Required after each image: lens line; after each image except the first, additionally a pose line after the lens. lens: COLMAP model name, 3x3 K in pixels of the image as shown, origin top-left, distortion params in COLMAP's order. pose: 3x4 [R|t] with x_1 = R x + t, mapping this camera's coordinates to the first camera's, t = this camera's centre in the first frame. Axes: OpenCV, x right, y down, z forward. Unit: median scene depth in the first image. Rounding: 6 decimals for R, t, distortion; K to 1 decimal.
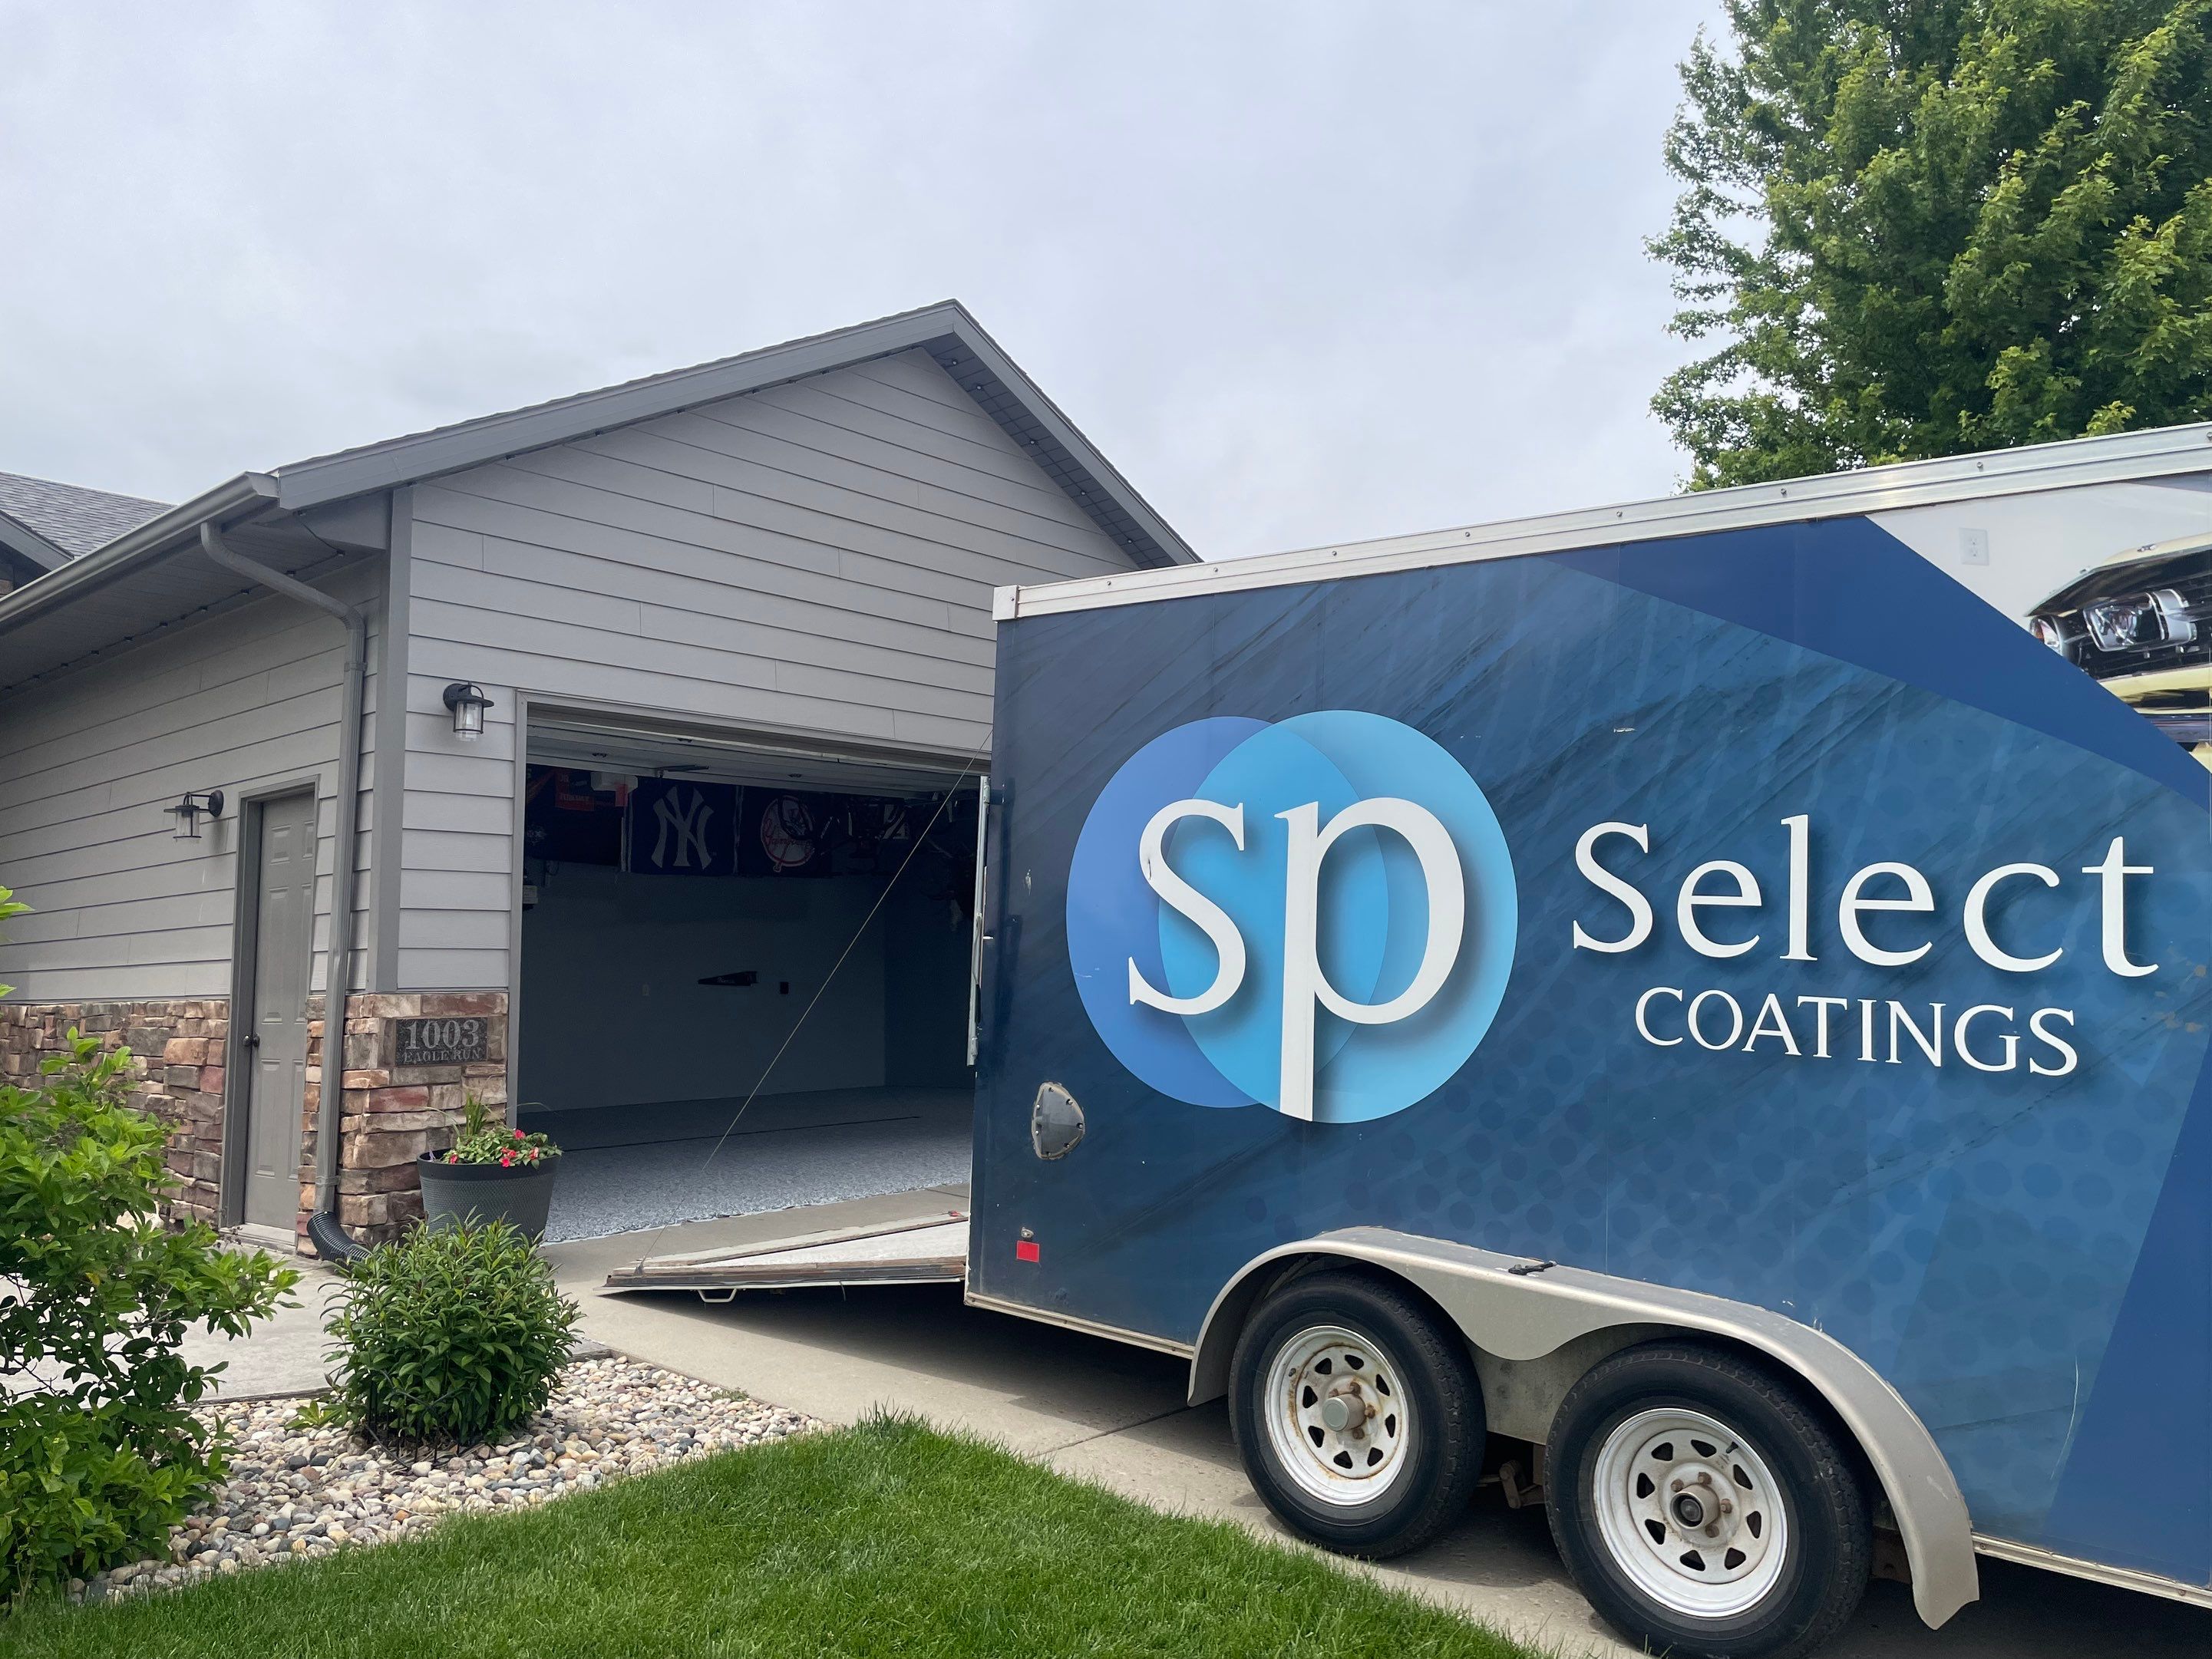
lens RADIAL K [[1641.3, 0, 1176.8], [0, 1641.3, 837.5], [0, 0, 1]] dist [0.021455, -0.055826]
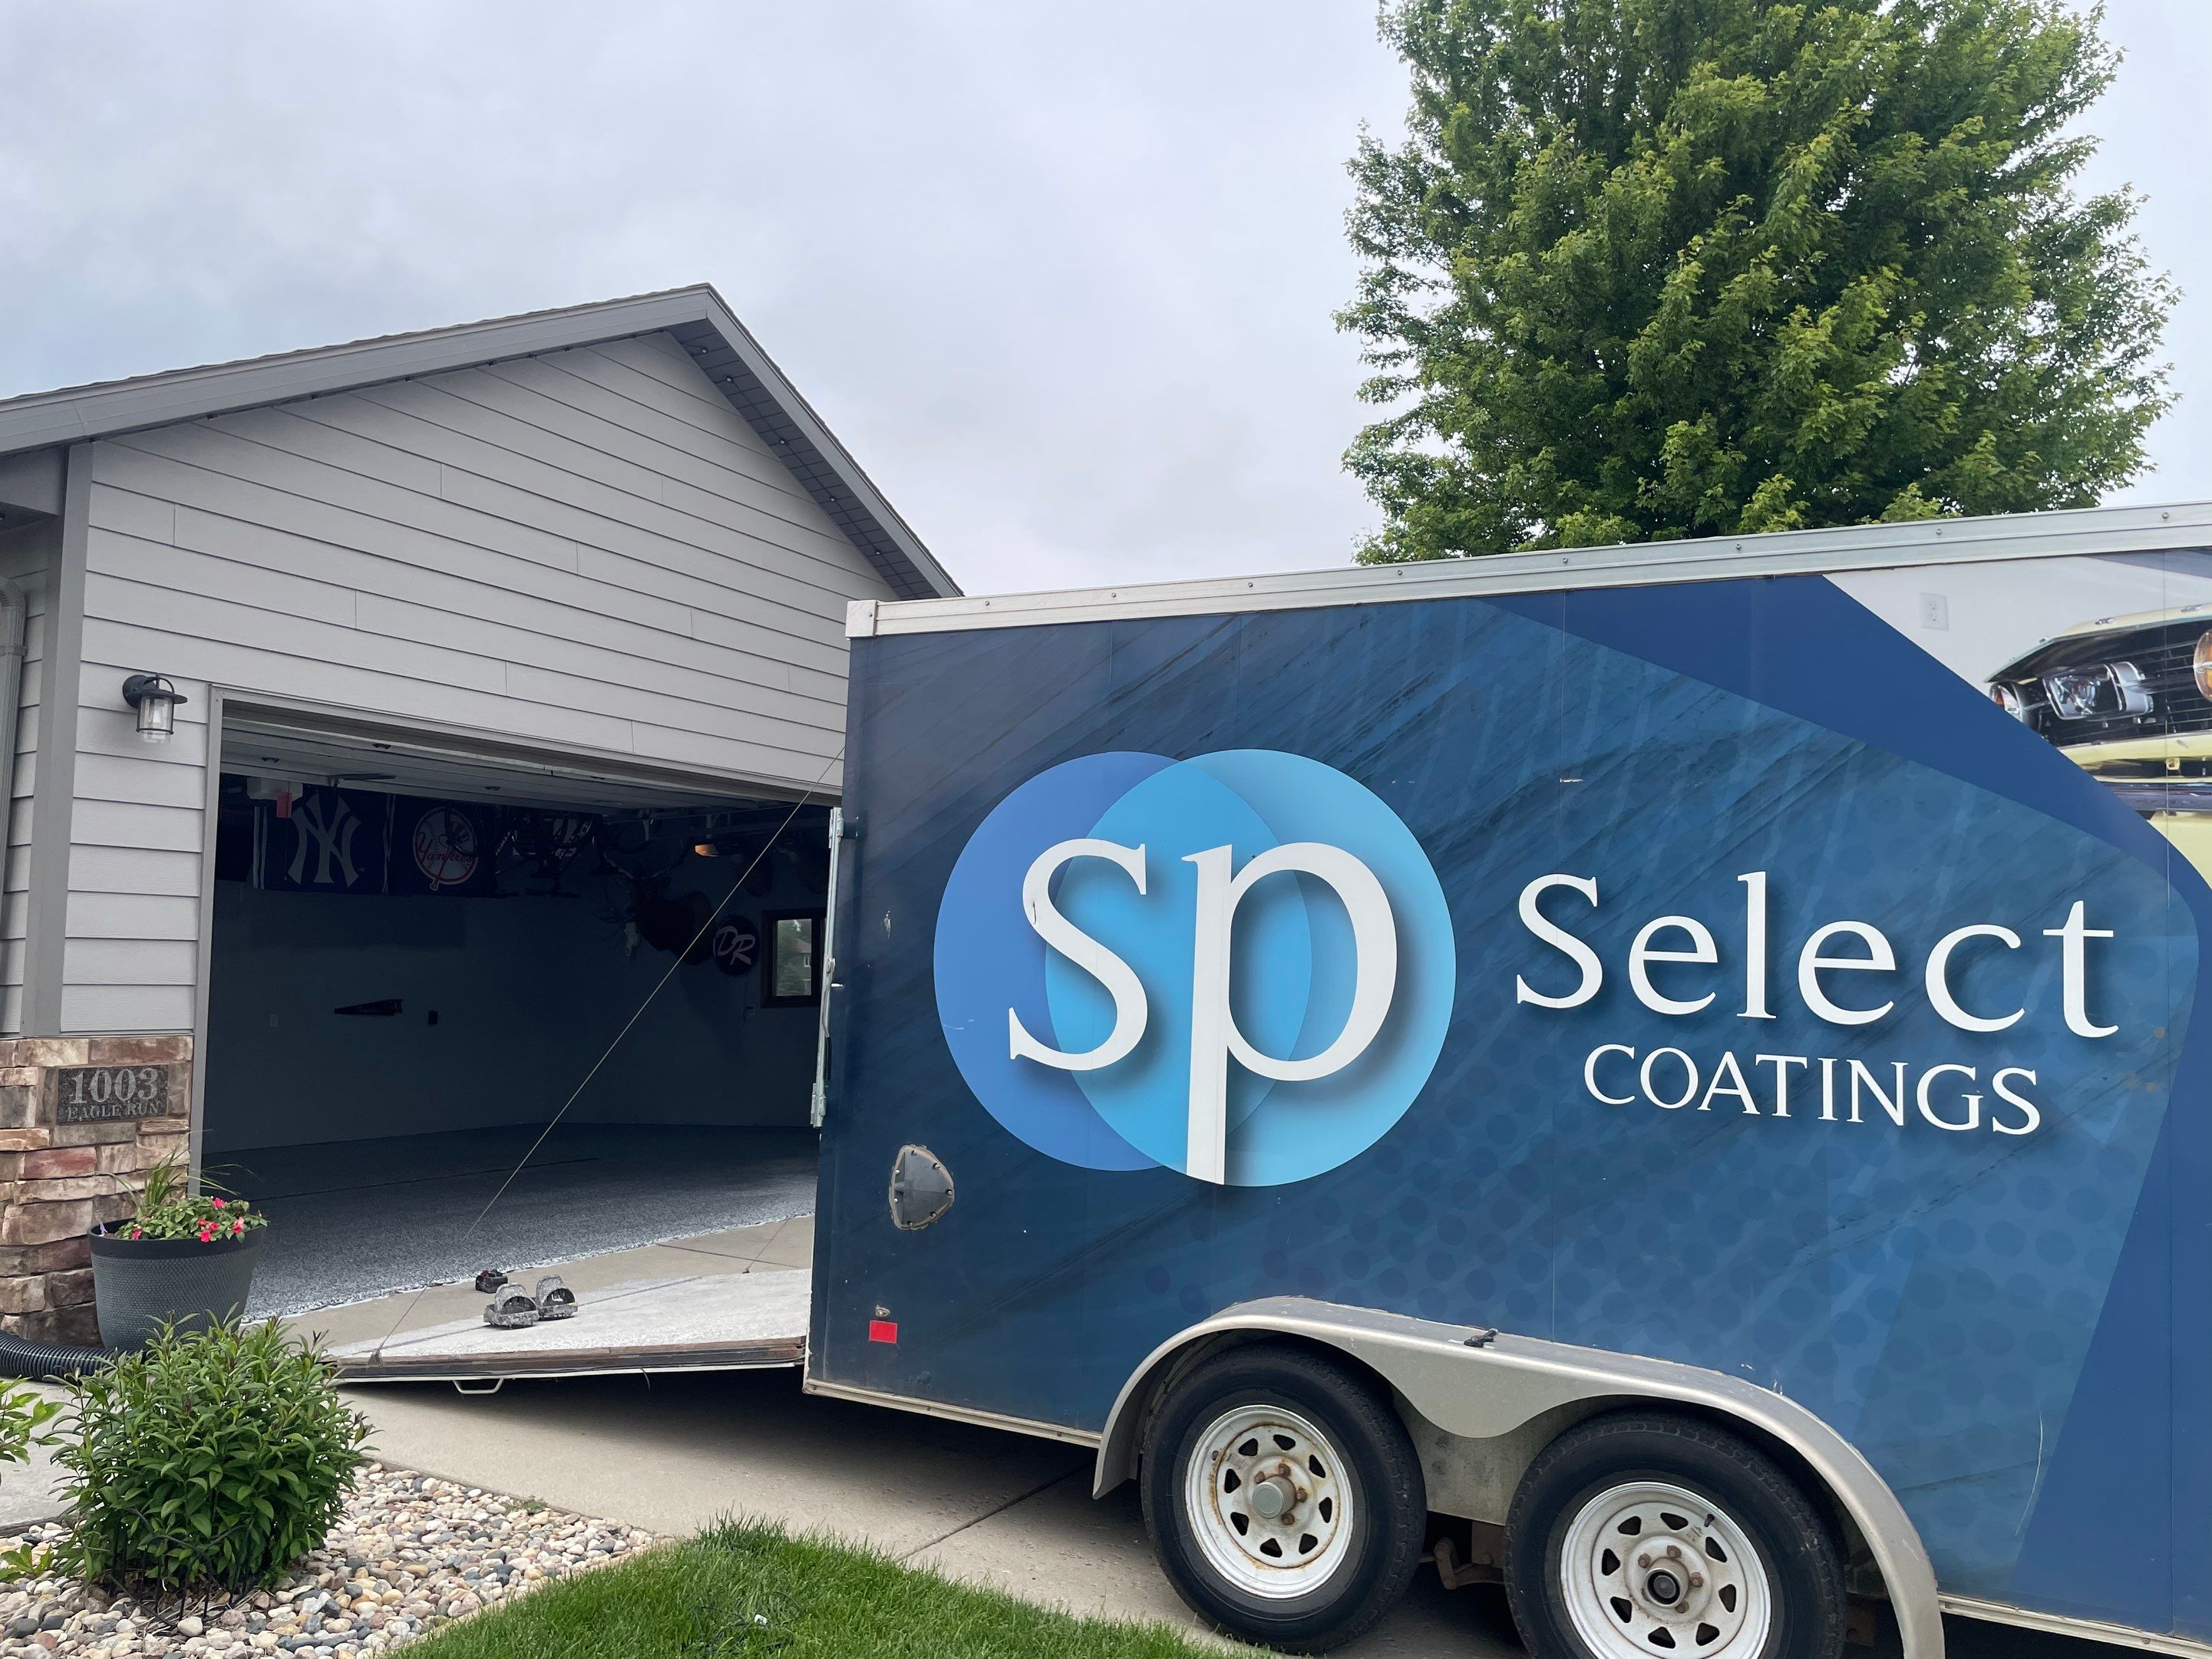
lens RADIAL K [[1641.3, 0, 1176.8], [0, 1641.3, 837.5], [0, 0, 1]] dist [0.021455, -0.055826]
pose [[0.979025, 0.020066, 0.202752, -0.152291], [-0.017055, 0.999717, -0.016584, -0.010829], [-0.203027, 0.012778, 0.979090, 0.088421]]
